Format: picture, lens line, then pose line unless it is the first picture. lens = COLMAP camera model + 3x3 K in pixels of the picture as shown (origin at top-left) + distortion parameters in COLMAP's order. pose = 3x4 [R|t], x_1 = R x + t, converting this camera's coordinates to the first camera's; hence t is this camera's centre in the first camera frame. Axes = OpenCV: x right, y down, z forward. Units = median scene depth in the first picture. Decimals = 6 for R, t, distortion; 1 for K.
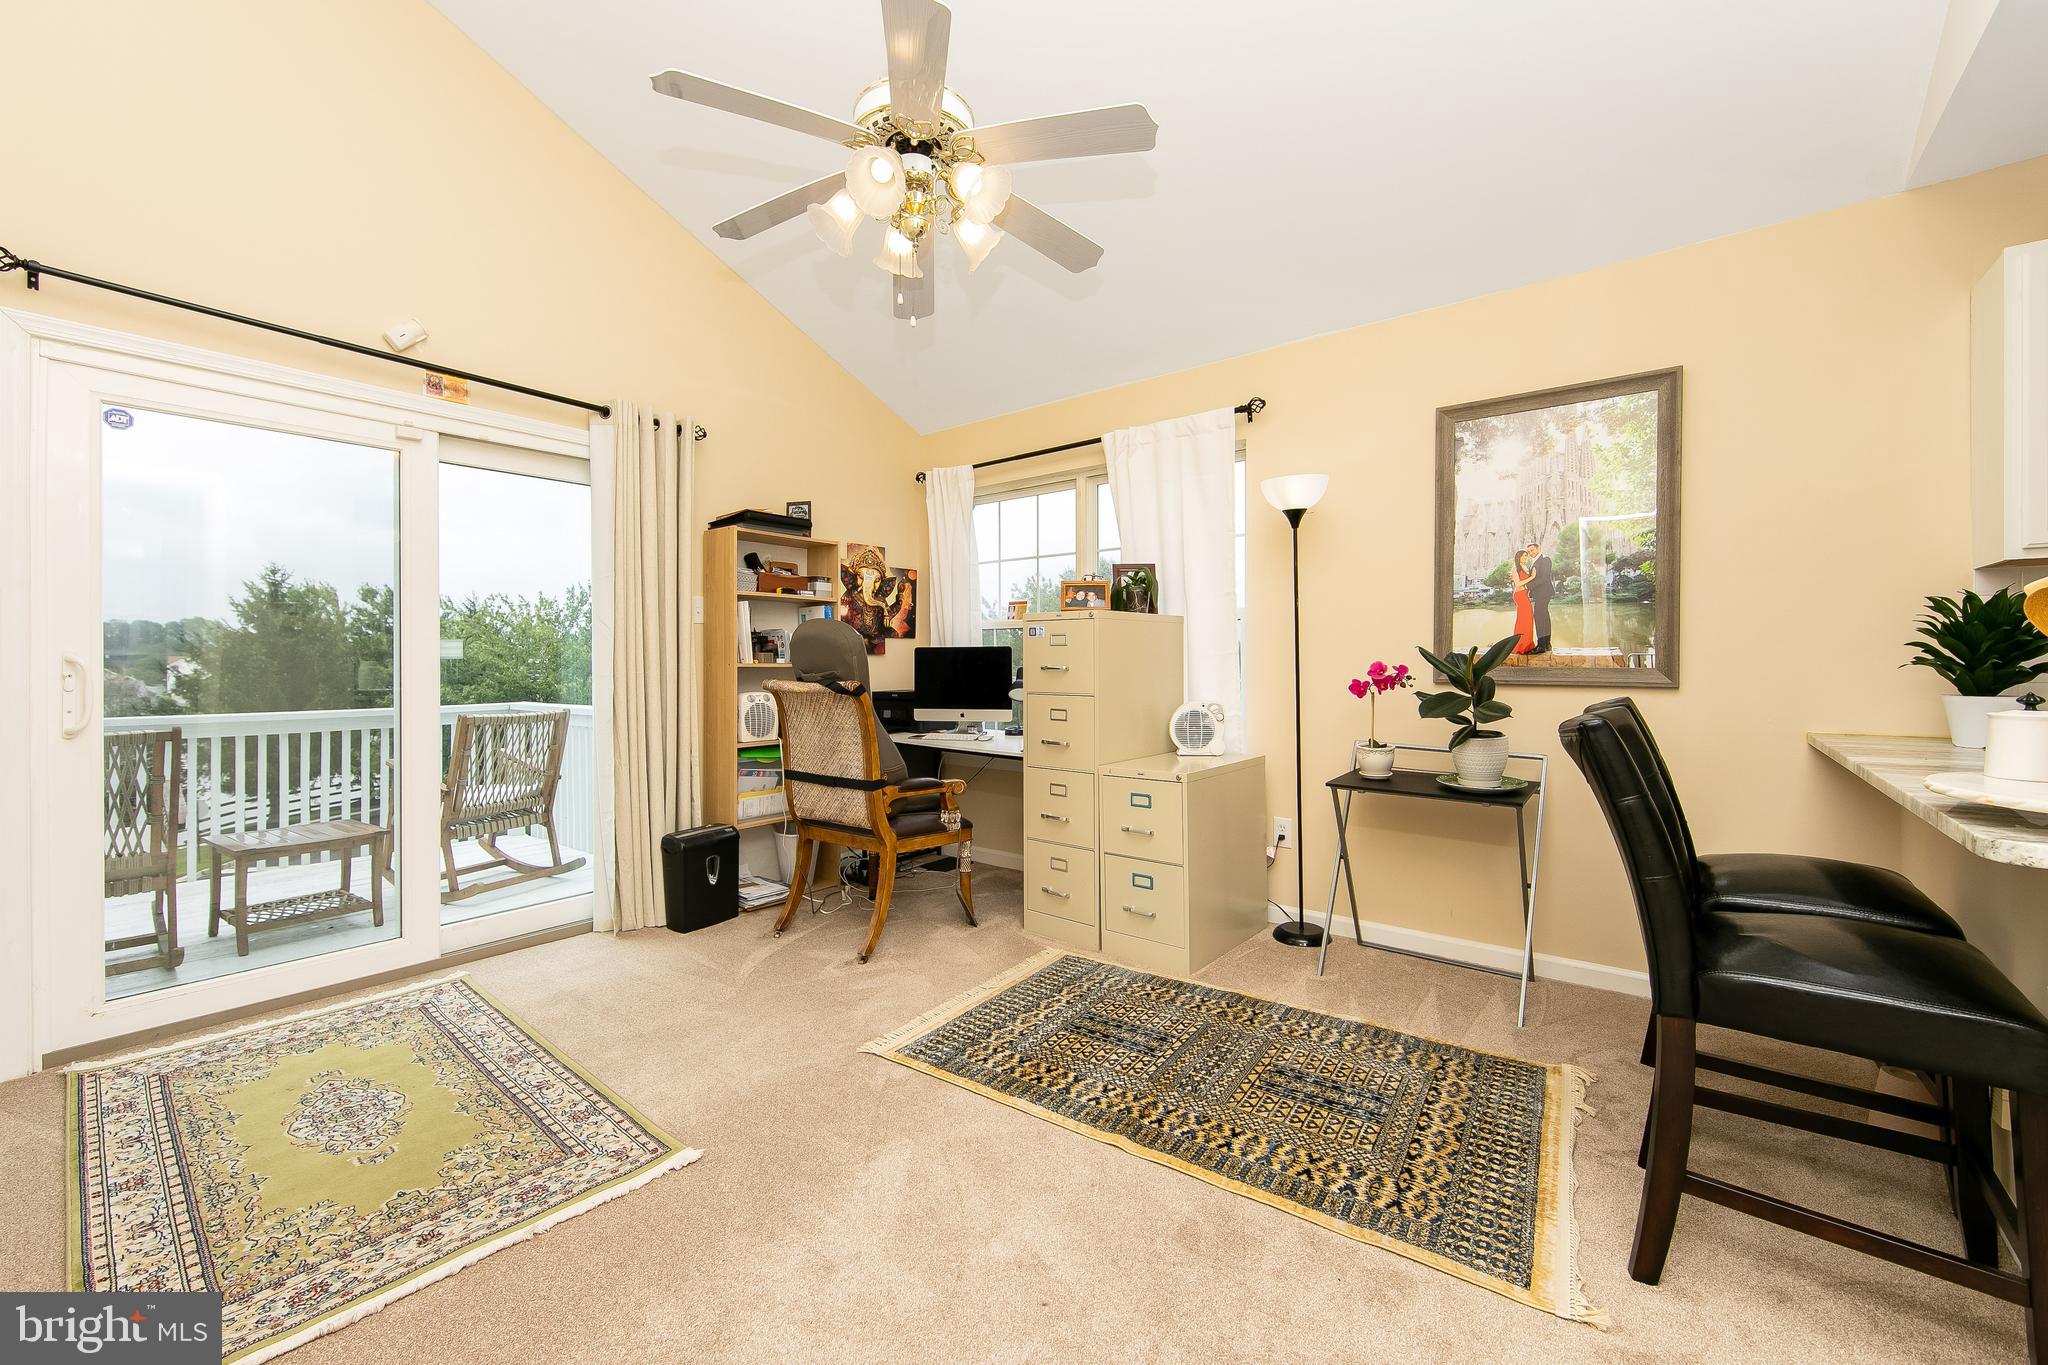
lens RADIAL K [[811.5, 0, 1011.4], [0, 811.5, 670.1], [0, 0, 1]] dist [-0.010041, -0.000046]
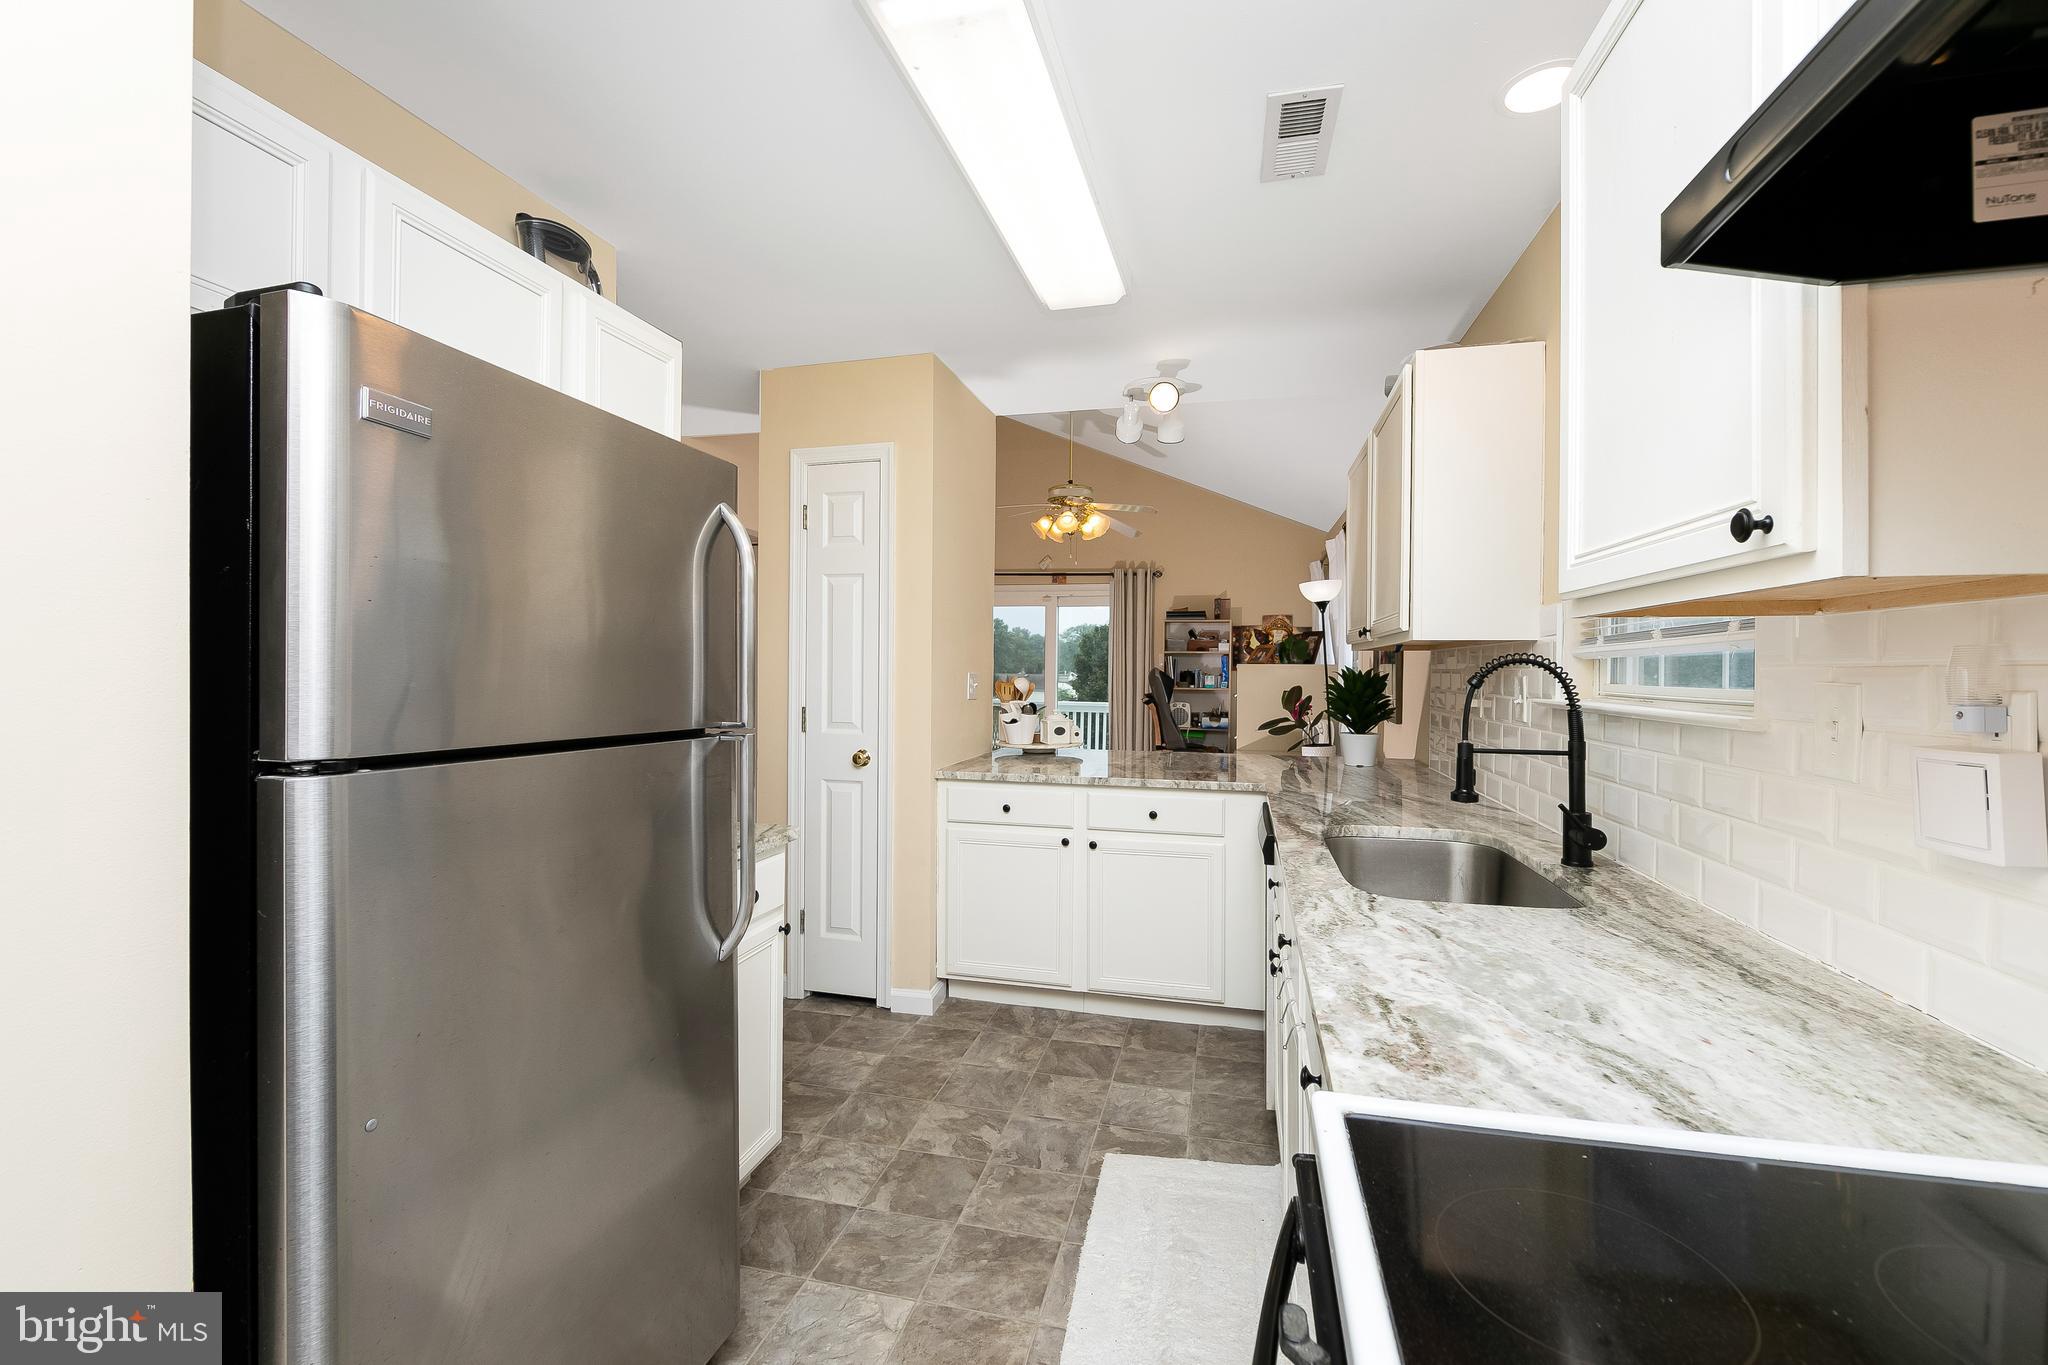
lens RADIAL K [[811.5, 0, 1011.4], [0, 811.5, 670.1], [0, 0, 1]] dist [-0.010041, -0.000046]
pose [[0.421349, 0.006166, -0.906878, 1.613674], [-0.021966, 0.999753, -0.003409, -0.042690], [0.906632, 0.021357, 0.421380, -0.238970]]
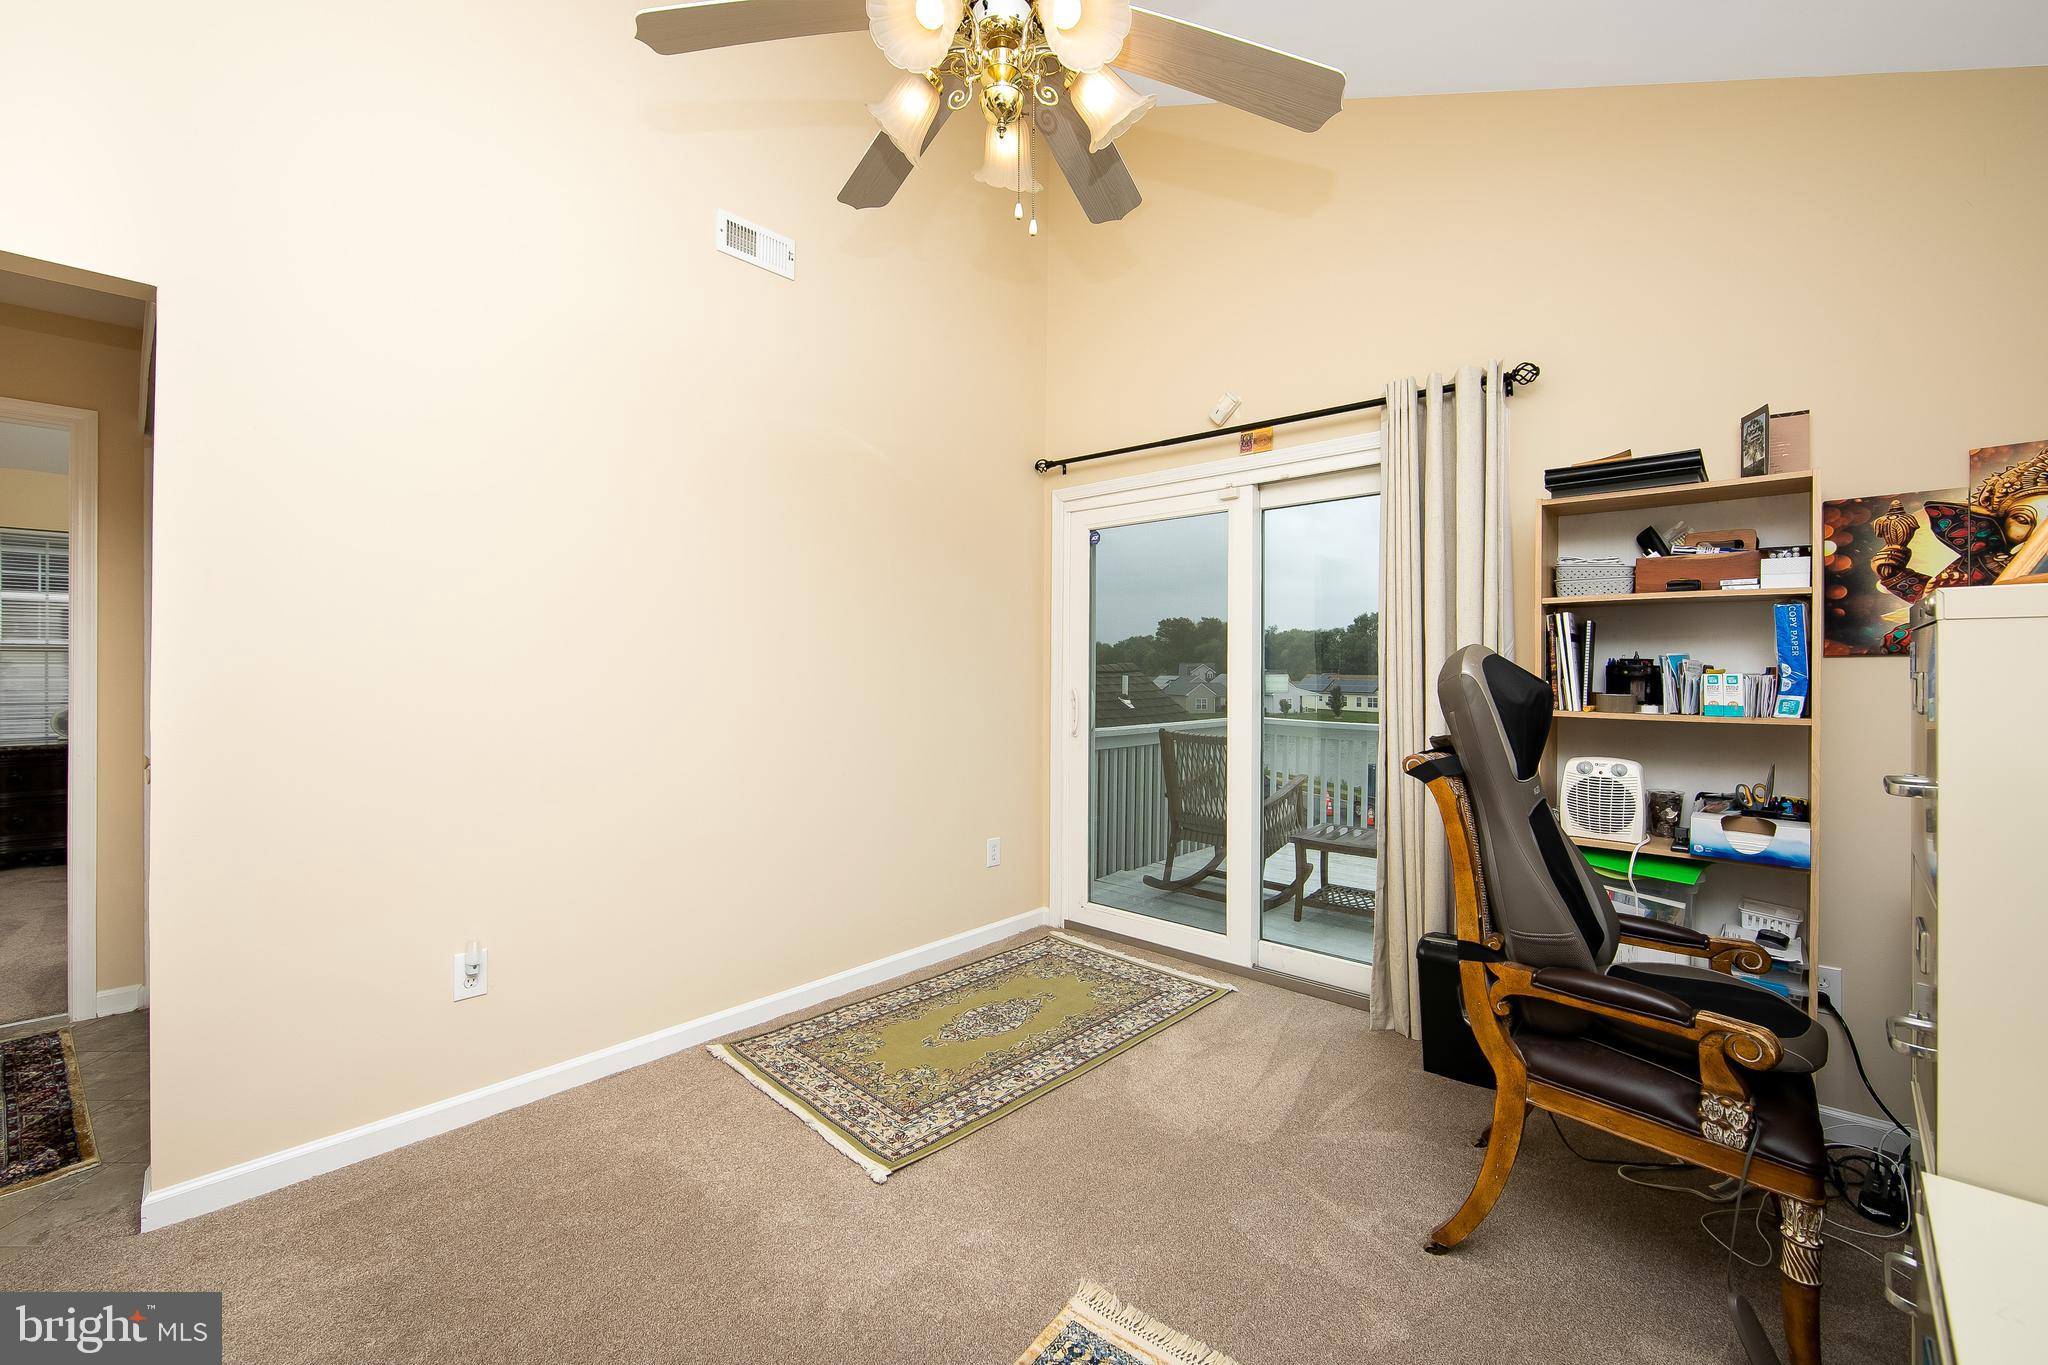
lens RADIAL K [[811.5, 0, 1011.4], [0, 811.5, 670.1], [0, 0, 1]] dist [-0.010041, -0.000046]
pose [[-0.055936, 0.001651, -0.998433, 0.397949], [-0.015693, 0.999874, 0.002533, -0.042557], [0.998311, 0.015810, -0.055903, 0.741706]]
